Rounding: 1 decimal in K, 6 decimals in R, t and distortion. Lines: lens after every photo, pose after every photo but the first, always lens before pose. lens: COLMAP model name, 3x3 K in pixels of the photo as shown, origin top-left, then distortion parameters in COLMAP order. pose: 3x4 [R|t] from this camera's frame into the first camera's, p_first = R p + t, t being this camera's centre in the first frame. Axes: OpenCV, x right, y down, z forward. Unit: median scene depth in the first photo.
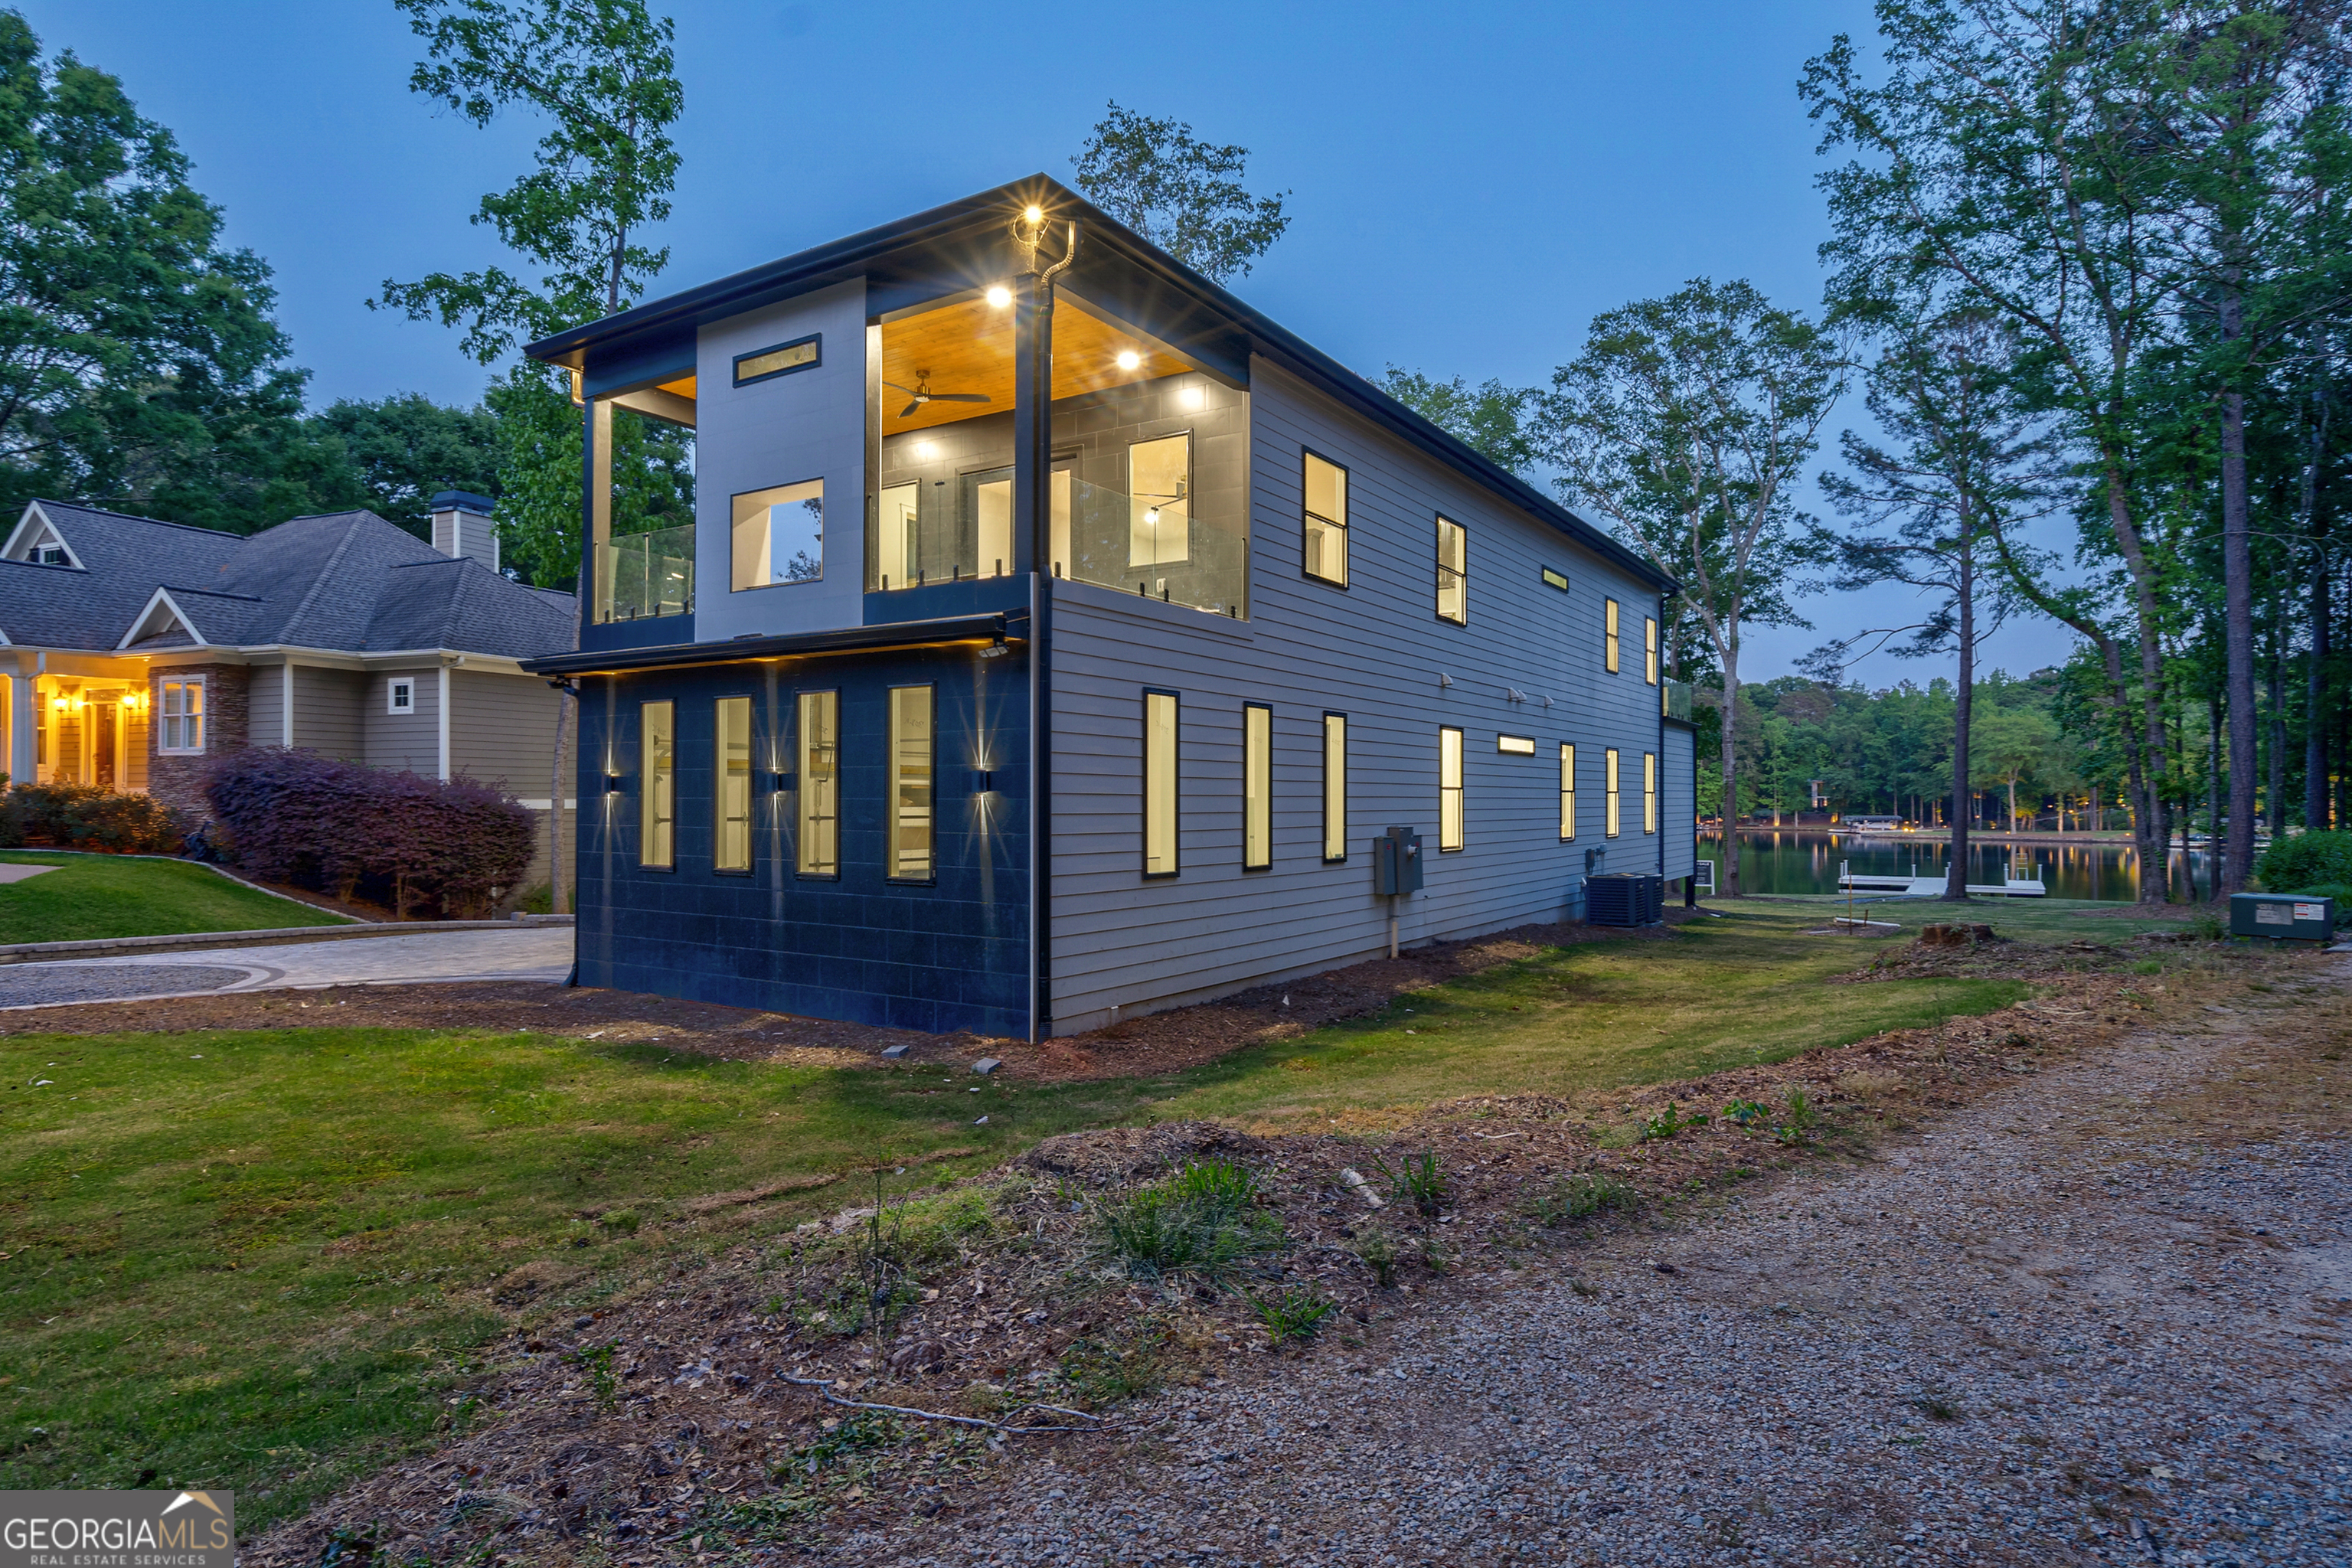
lens RADIAL K [[1282.3, 0, 1170.1], [0, 1282.3, 781.3], [0, 0, 1]] dist [0.001609, -0.001045]
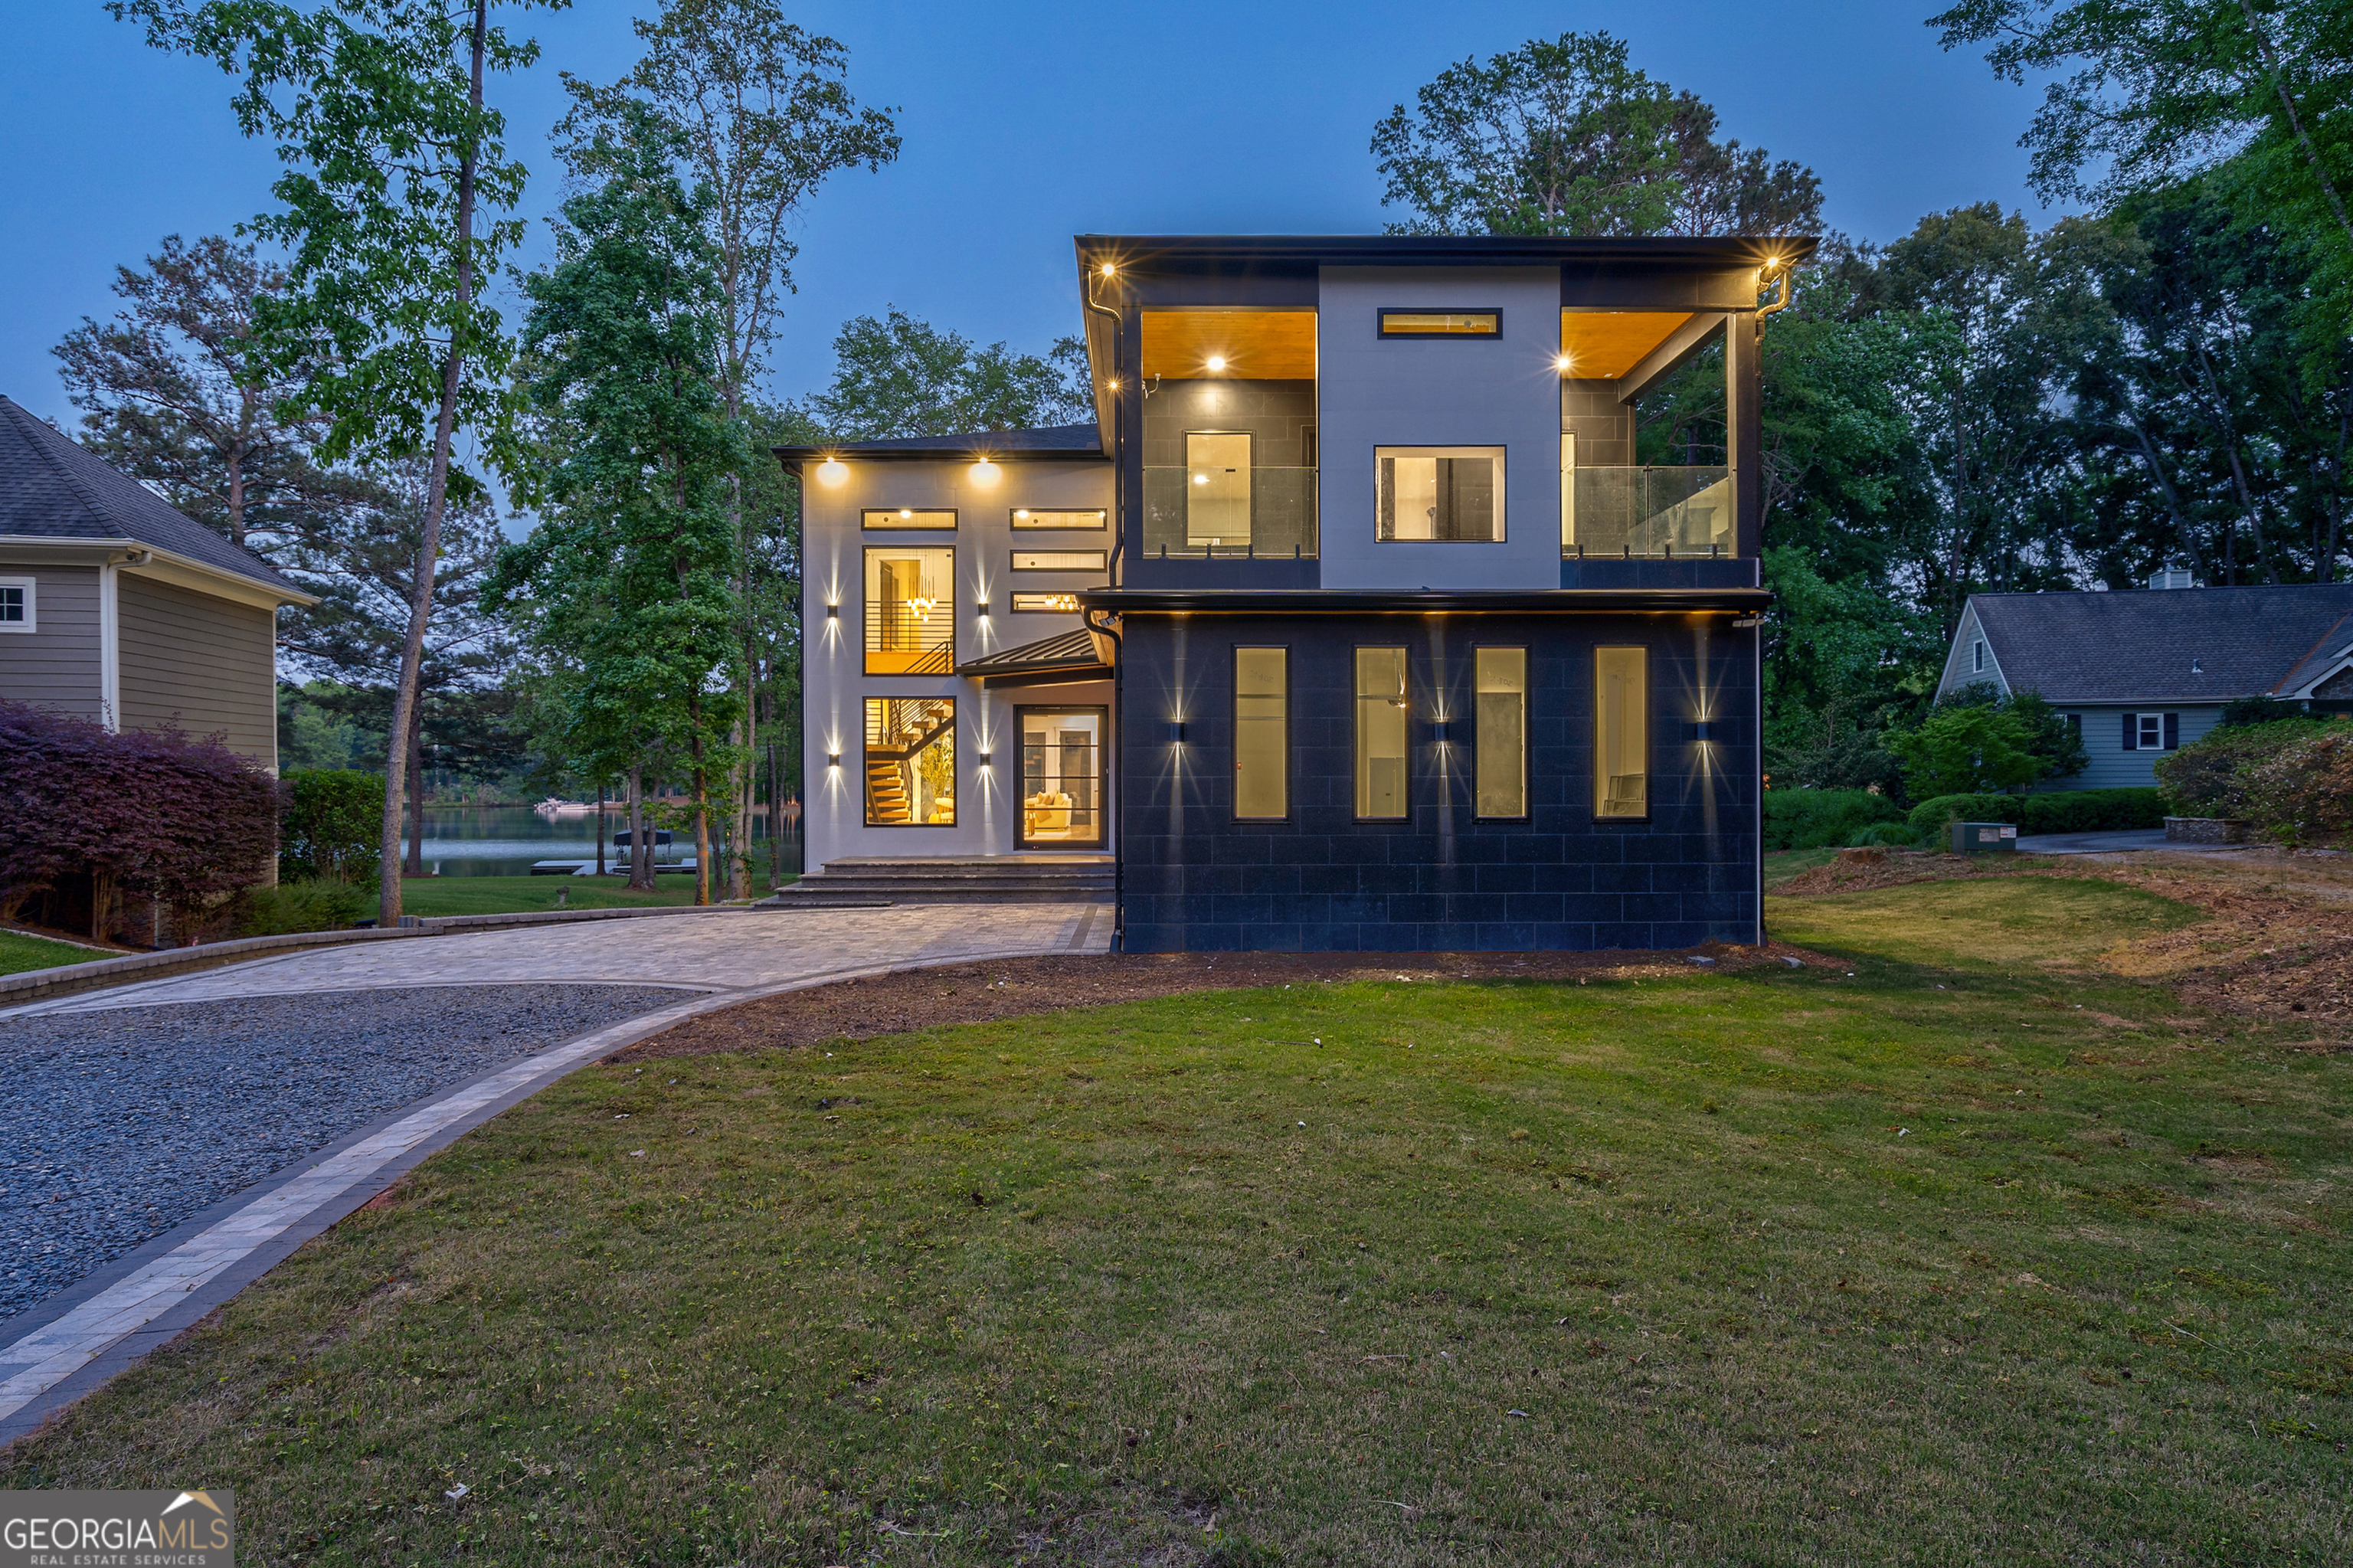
lens RADIAL K [[1419.4, 0, 1162.5], [0, 1419.4, 792.2], [0, 0, 1]] dist [0.000476, -0.000080]
pose [[0.830222, -0.007814, 0.557378, -0.364569], [-0.002844, 0.999829, 0.018253, 0.009498], [-0.557426, -0.016739, 0.830058, 0.055028]]
